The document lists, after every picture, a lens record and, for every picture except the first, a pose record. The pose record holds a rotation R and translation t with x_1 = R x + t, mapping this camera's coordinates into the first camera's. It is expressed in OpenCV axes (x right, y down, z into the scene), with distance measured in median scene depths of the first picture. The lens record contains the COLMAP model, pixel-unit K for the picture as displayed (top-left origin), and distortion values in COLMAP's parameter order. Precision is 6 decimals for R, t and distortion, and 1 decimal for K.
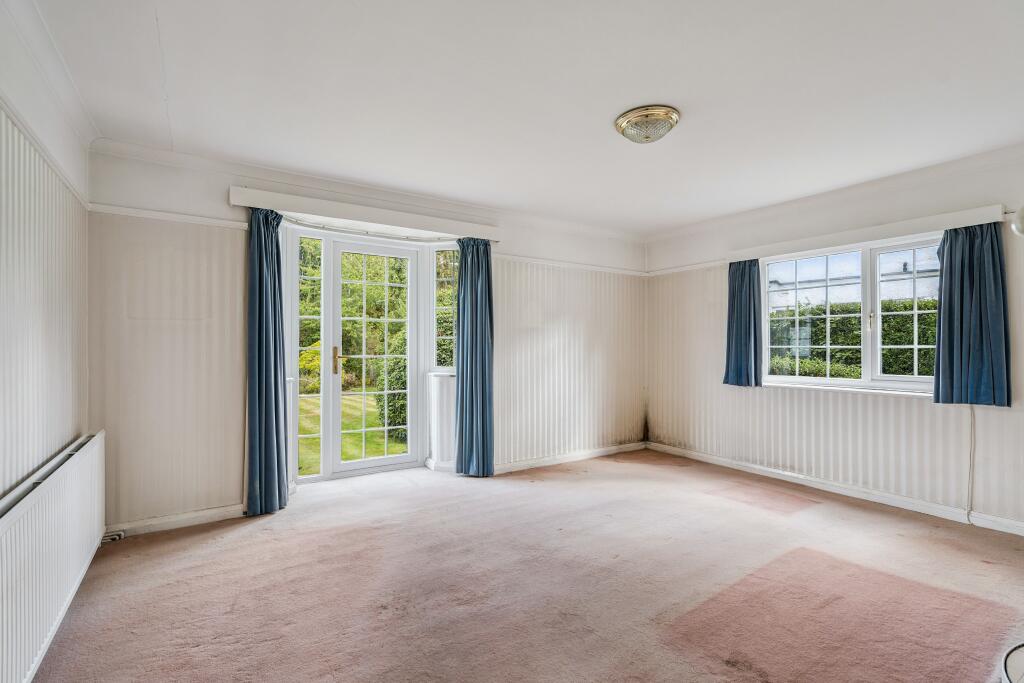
lens RADIAL K [[481.4, 0, 513.3], [0, 481.4, 345.8], [0, 0, 1]] dist [0.006147, -0.000594]
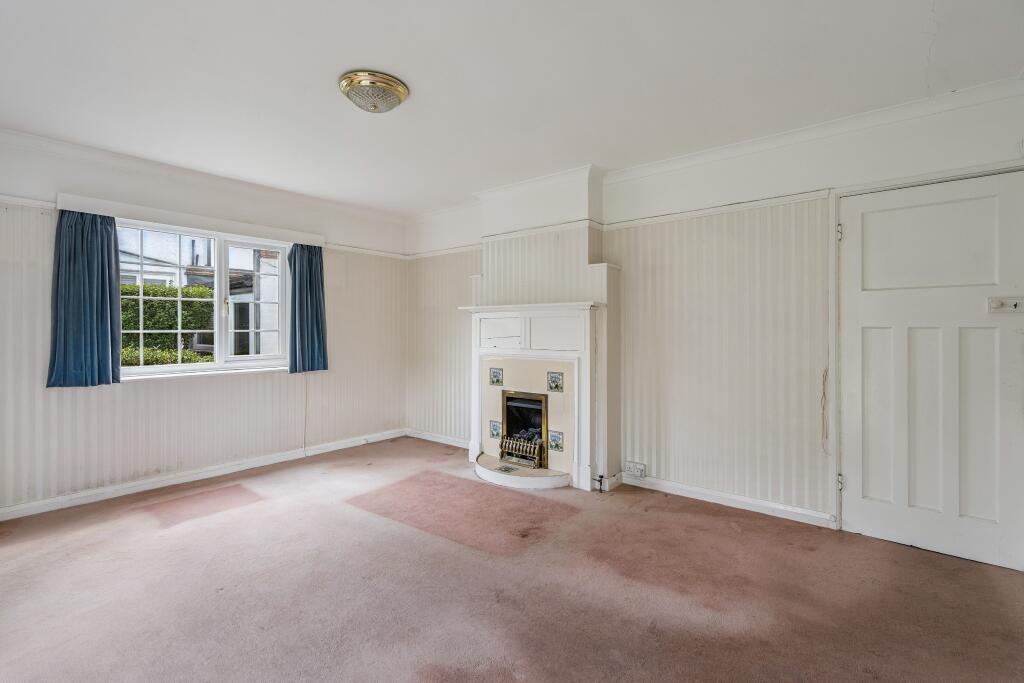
lens RADIAL K [[481.4, 0, 508.0], [0, 481.4, 331.2], [0, 0, 1]] dist [0.006147, -0.000594]
pose [[-0.302047, -0.003236, 0.953287, -0.427202], [0.001901, 0.999990, 0.003996, -0.000671], [-0.953291, 0.003019, -0.302038, 0.648395]]
